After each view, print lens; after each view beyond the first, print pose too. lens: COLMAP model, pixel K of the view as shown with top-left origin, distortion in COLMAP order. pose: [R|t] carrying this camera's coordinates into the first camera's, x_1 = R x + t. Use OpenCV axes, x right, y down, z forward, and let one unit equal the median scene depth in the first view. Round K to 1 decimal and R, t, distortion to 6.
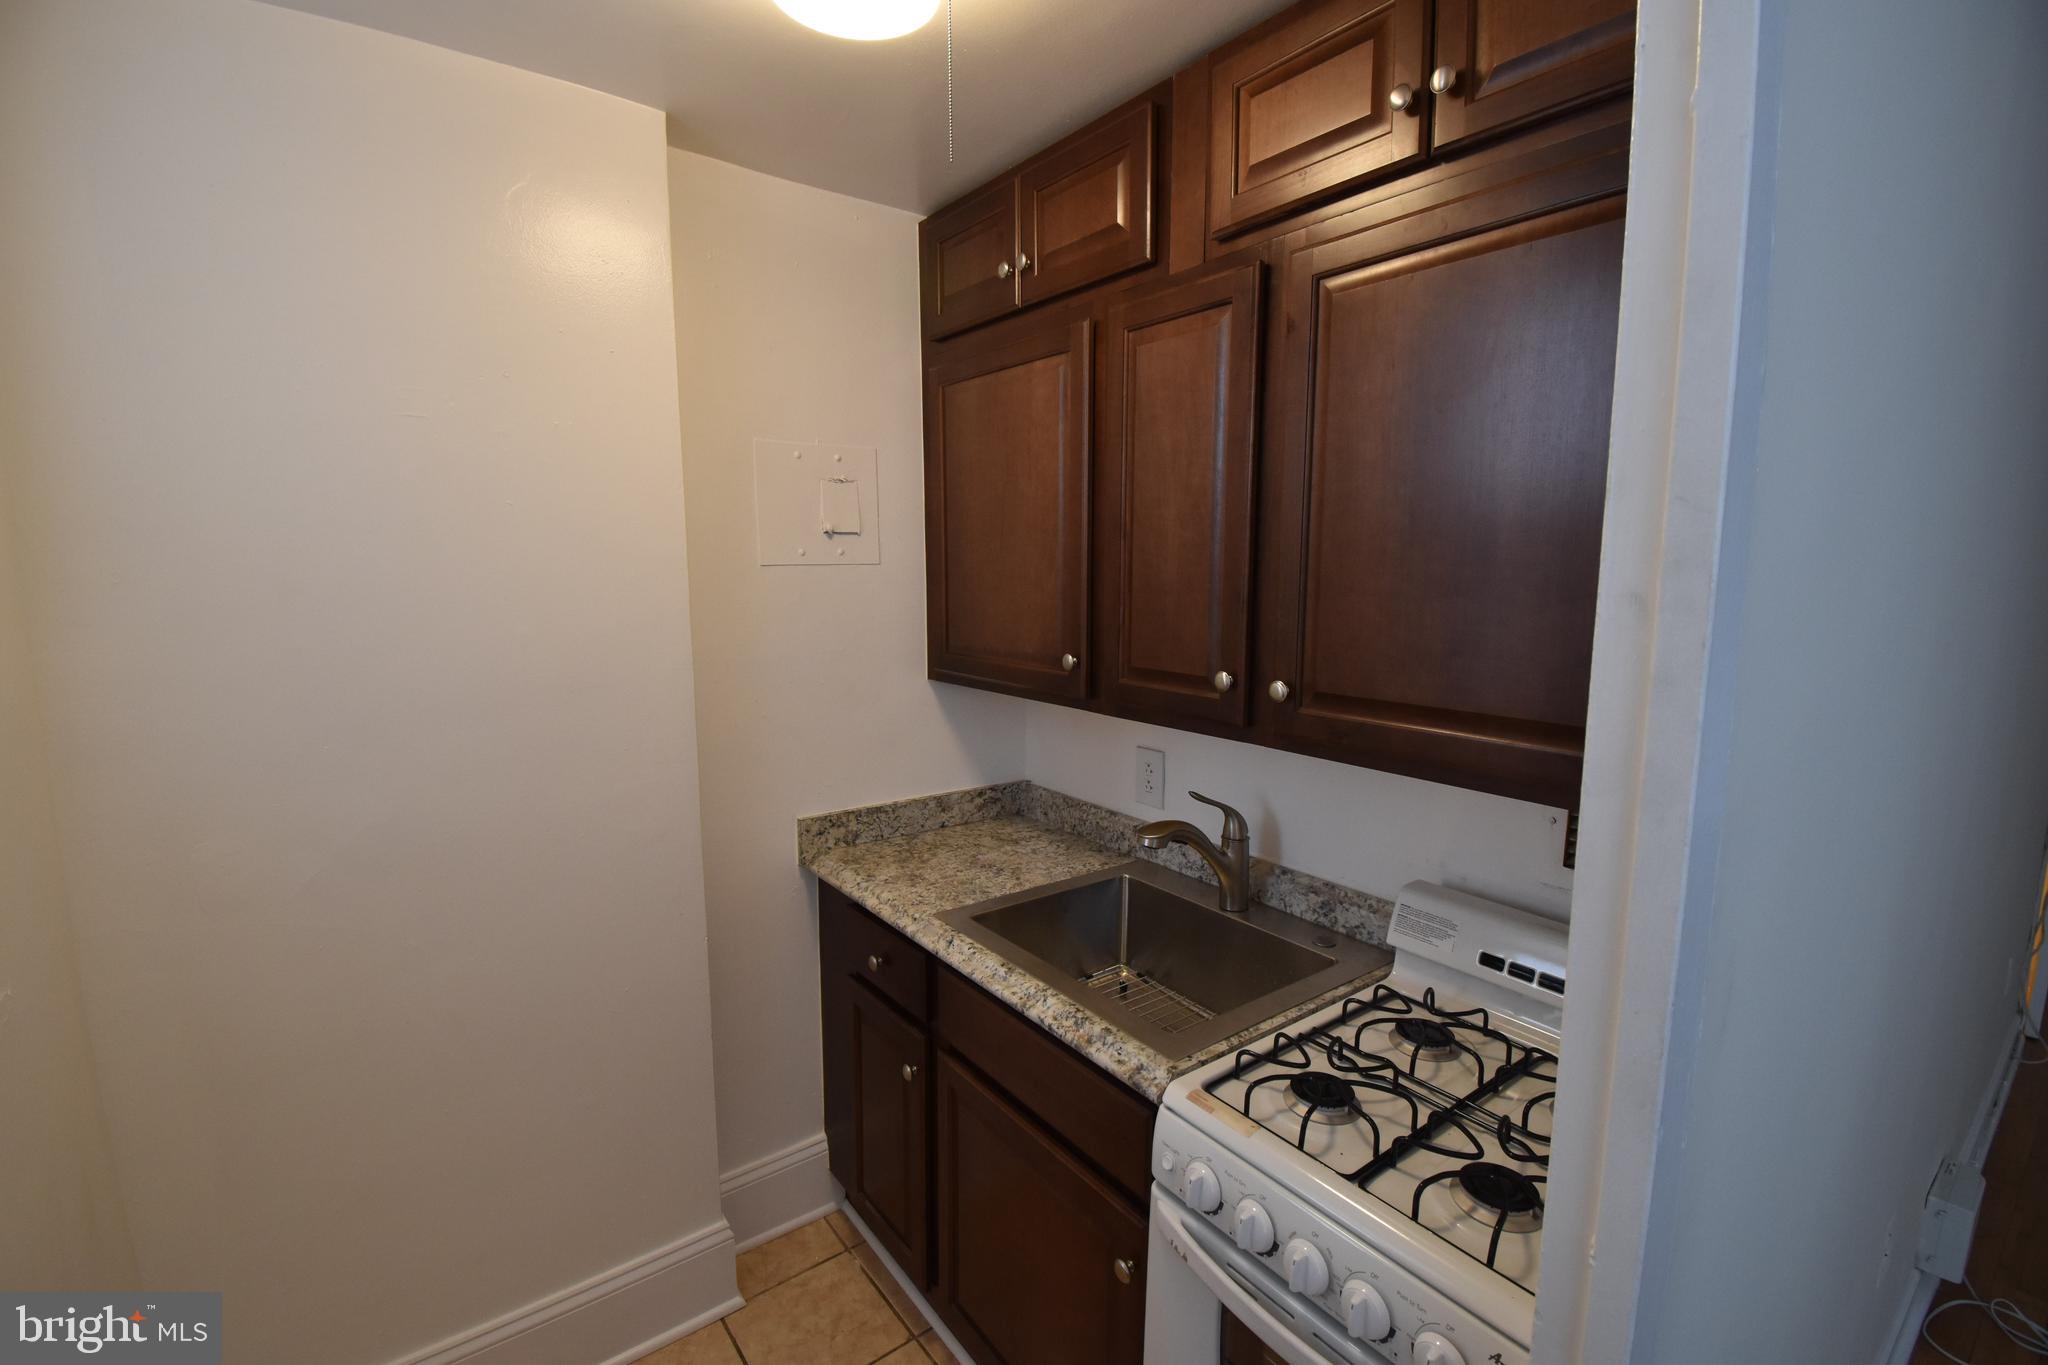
lens RADIAL K [[903.7, 0, 1024.0], [0, 903.7, 682.5], [0, 0, 1]] dist [0.022401, -0.027726]
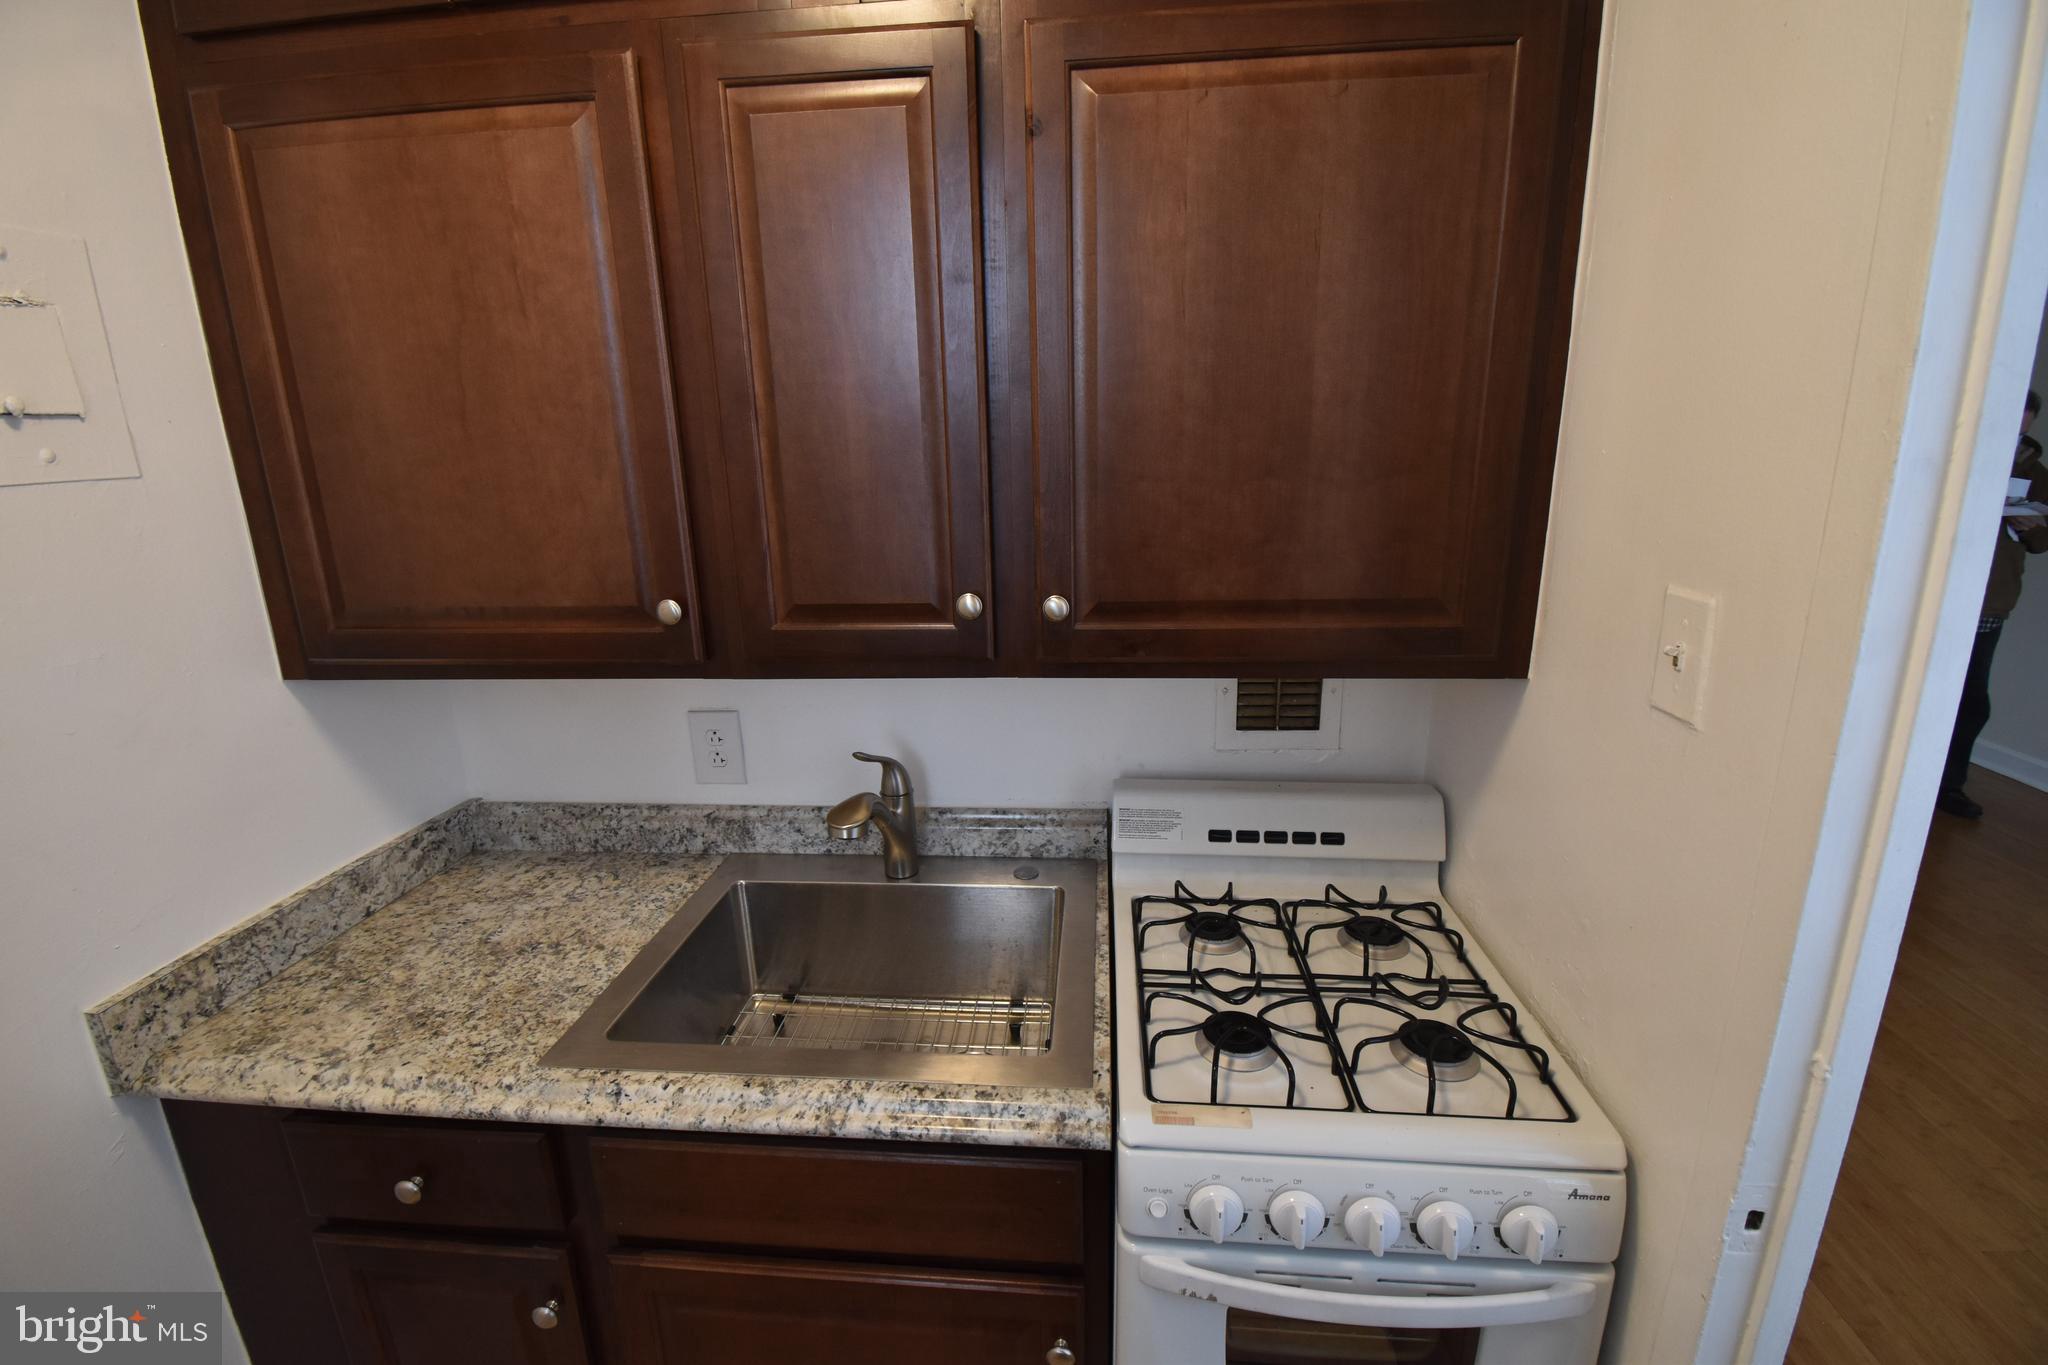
lens RADIAL K [[903.7, 0, 1024.0], [0, 903.7, 682.5], [0, 0, 1]] dist [0.022401, -0.027726]
pose [[0.665604, -0.206539, 0.717156, -0.235539], [0.124101, 0.978194, 0.166537, -0.044660], [-0.735915, -0.021848, 0.676722, 0.324184]]
